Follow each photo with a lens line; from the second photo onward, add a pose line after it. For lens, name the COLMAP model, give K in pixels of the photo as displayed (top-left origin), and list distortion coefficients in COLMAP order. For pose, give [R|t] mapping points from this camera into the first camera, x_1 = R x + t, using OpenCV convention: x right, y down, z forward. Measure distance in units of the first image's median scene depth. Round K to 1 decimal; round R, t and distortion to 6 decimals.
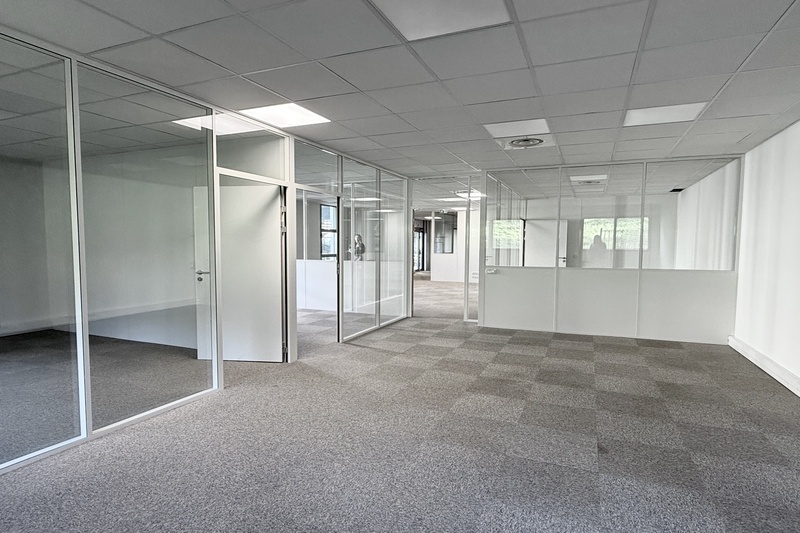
lens RADIAL K [[443.4, 0, 399.2], [0, 443.4, 269.0], [0, 0, 1]] dist [0.002967, -0.000251]
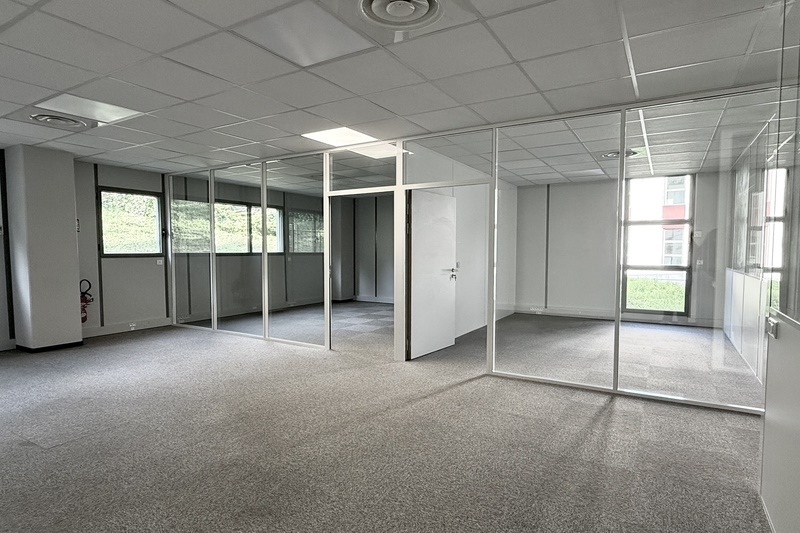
lens RADIAL K [[443.4, 0, 398.9], [0, 443.4, 271.4], [0, 0, 1]] dist [0.002967, -0.000251]
pose [[-0.140547, 0.035552, -0.989435, 1.013013], [-0.052553, 0.997678, 0.043313, -0.054602], [0.988678, 0.058085, -0.138353, 1.494343]]
